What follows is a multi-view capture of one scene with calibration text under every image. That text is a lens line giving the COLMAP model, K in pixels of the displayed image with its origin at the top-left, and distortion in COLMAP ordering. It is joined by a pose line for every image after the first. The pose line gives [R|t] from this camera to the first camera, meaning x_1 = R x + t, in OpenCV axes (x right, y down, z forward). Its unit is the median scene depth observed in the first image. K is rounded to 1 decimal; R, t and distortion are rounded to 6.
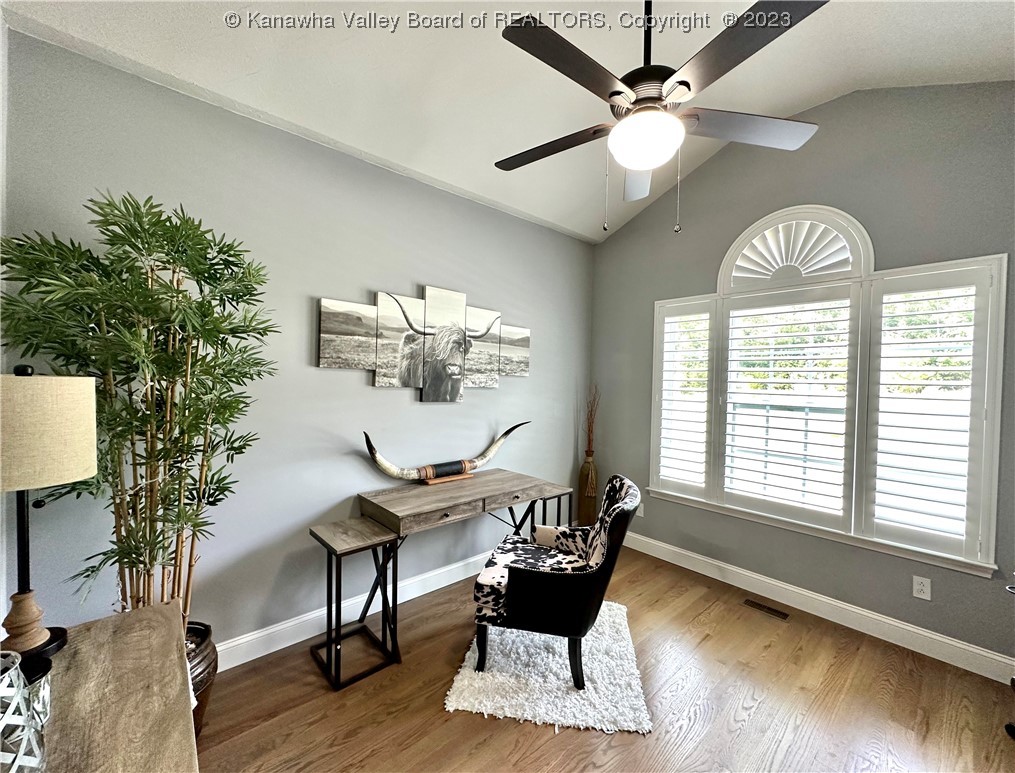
lens RADIAL K [[425.4, 0, 507.0], [0, 425.4, 385.1], [0, 0, 1]] dist [-0.002593, -0.000035]
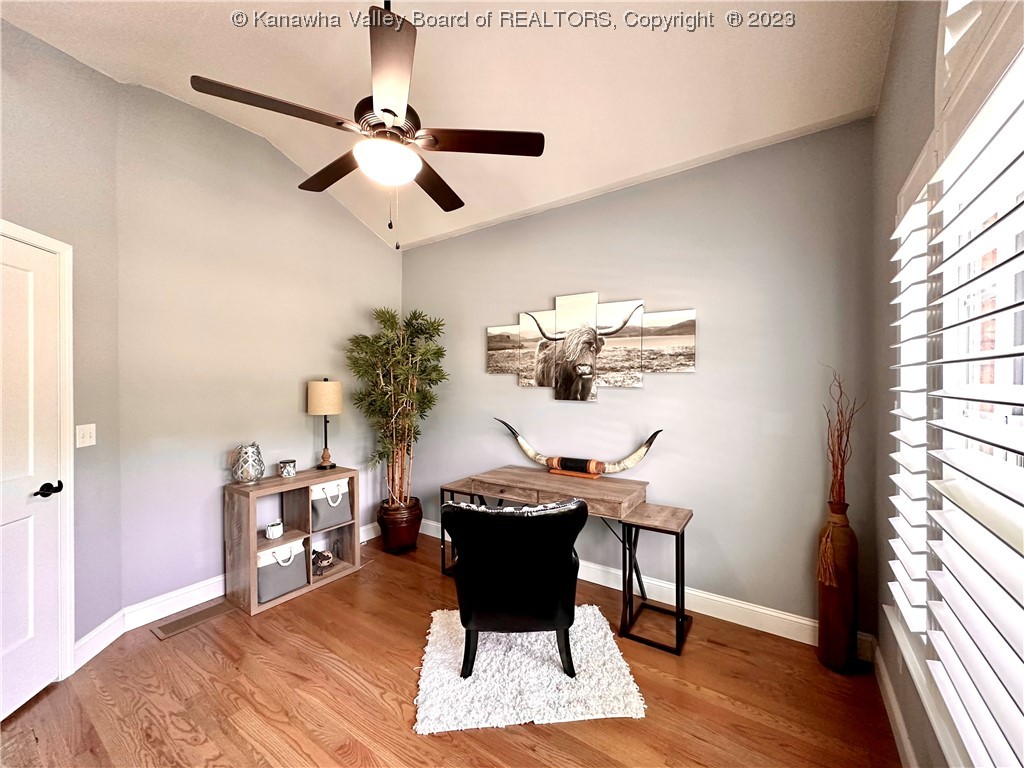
lens RADIAL K [[412.5, 0, 509.5], [0, 412.5, 385.2], [0, 0, 1]] dist [-0.004425, 0.000406]
pose [[0.211551, -0.014524, -0.977259, 0.851671], [-0.005732, 0.999854, -0.016101, 0.019653], [0.977350, 0.009008, 0.211437, 0.646740]]
